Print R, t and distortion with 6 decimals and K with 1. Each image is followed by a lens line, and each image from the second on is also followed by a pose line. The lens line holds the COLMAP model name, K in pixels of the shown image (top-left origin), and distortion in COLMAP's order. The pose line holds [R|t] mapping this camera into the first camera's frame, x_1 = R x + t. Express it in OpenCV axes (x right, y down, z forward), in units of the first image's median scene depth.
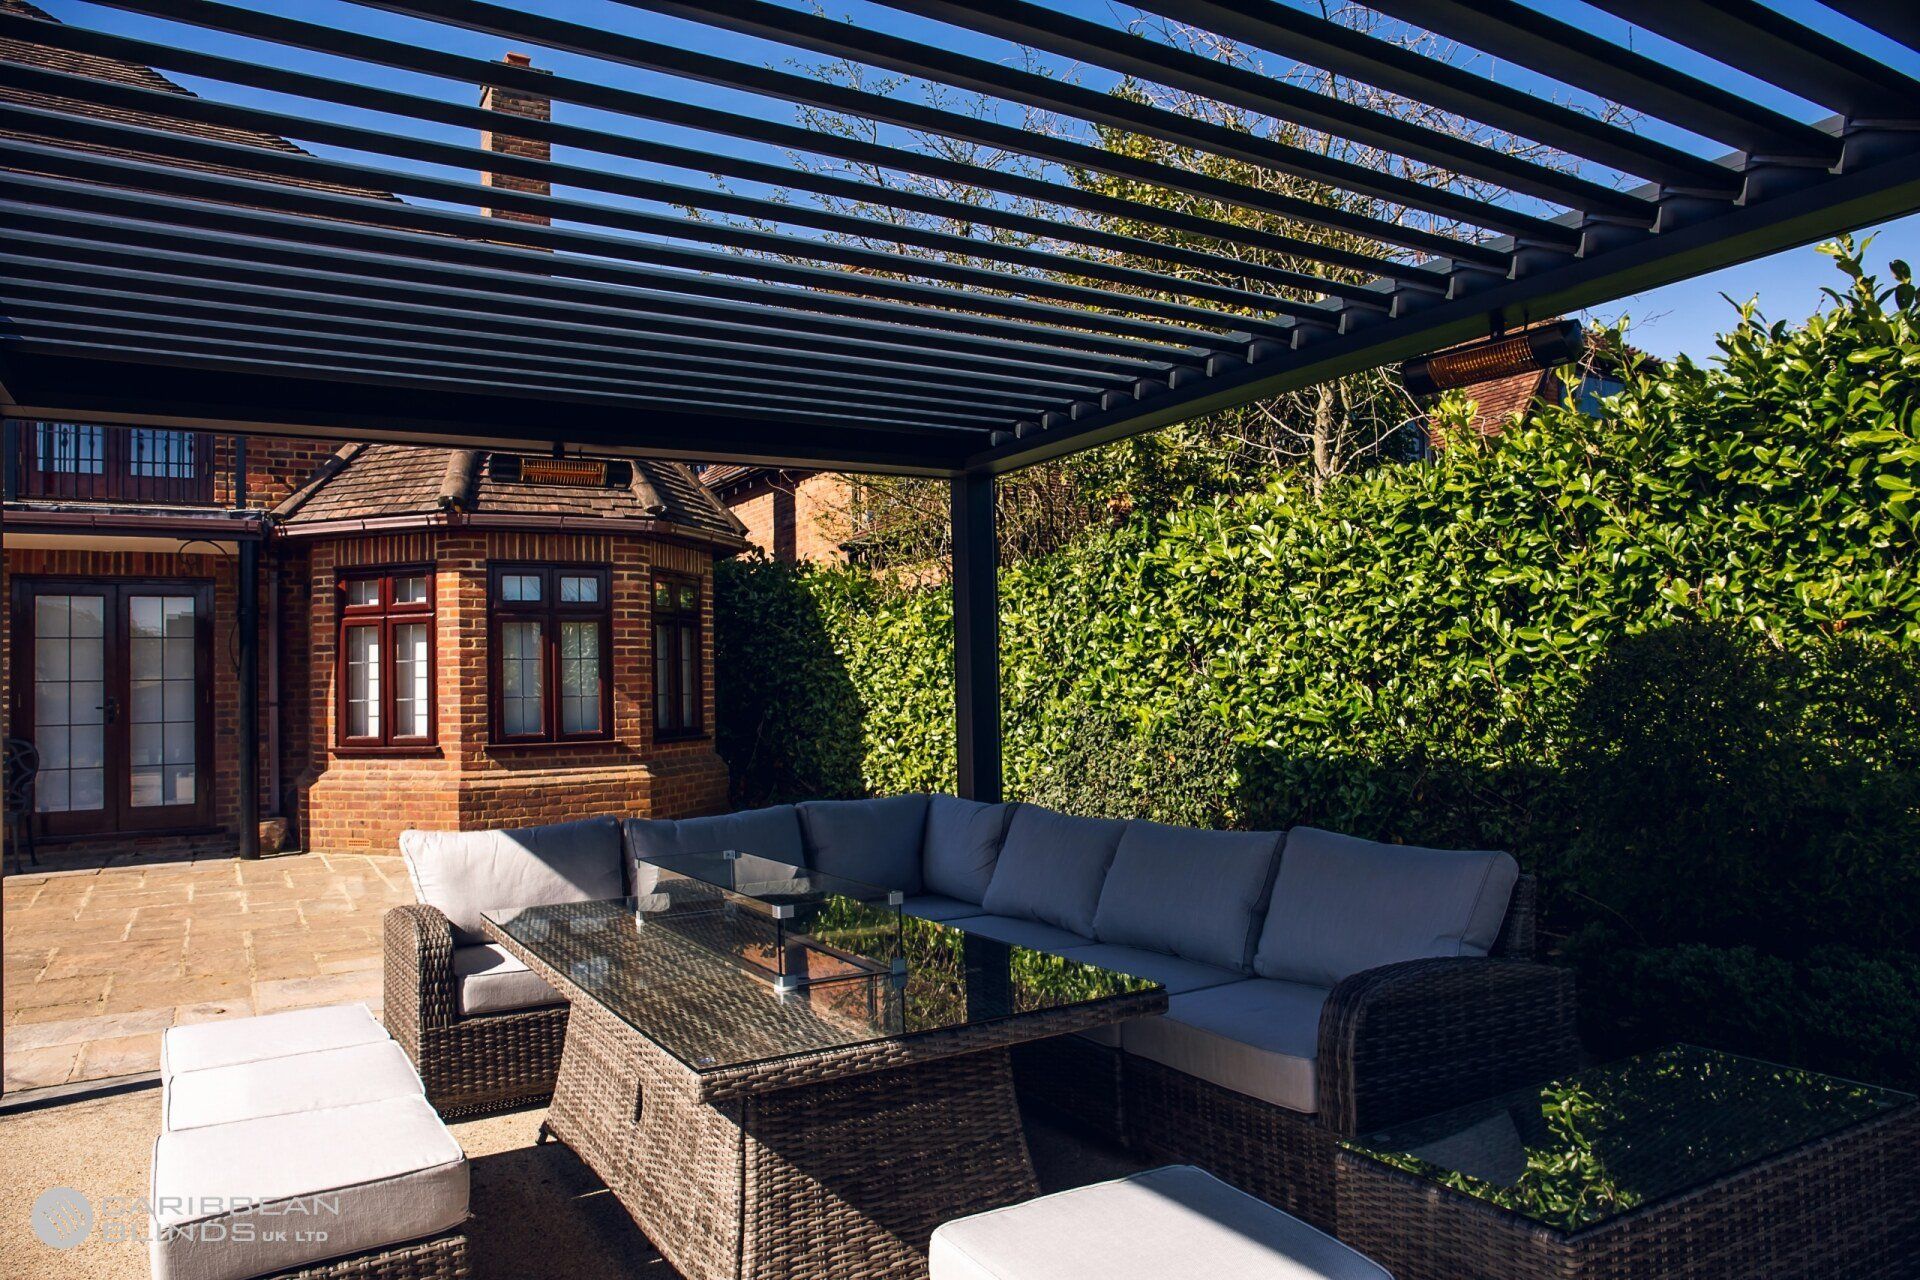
lens RADIAL K [[1327.4, 0, 998.9], [0, 1327.4, 642.6], [0, 0, 1]] dist [-0.061454, 0.000521]
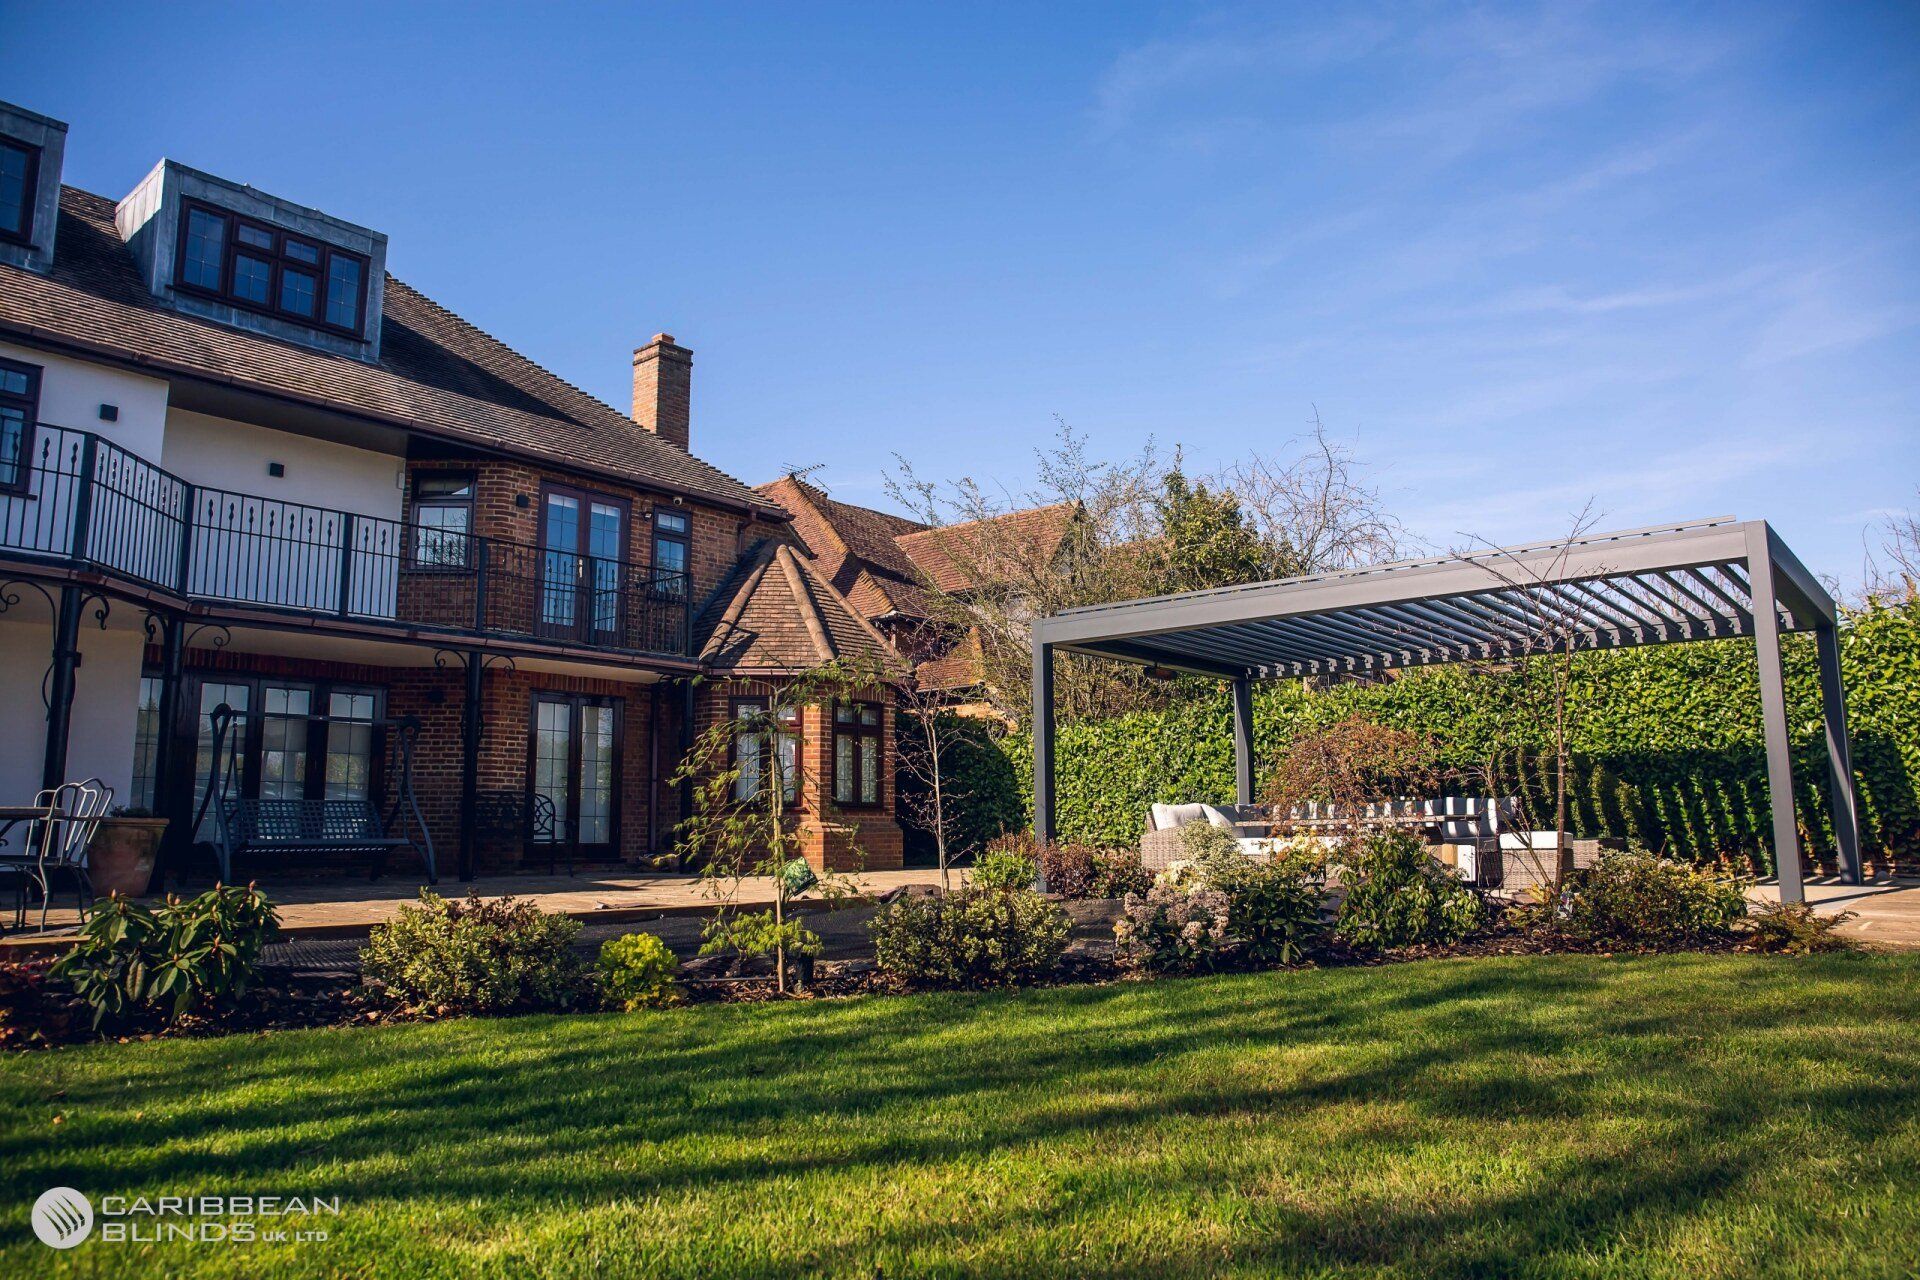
lens RADIAL K [[1327.4, 0, 998.9], [0, 1327.4, 642.6], [0, 0, 1]] dist [-0.061454, 0.000521]
pose [[0.933586, 0.068722, 0.351702, -1.019247], [-0.026759, 0.992068, -0.122818, 0.092953], [-0.357353, 0.105250, 0.928020, -0.875455]]
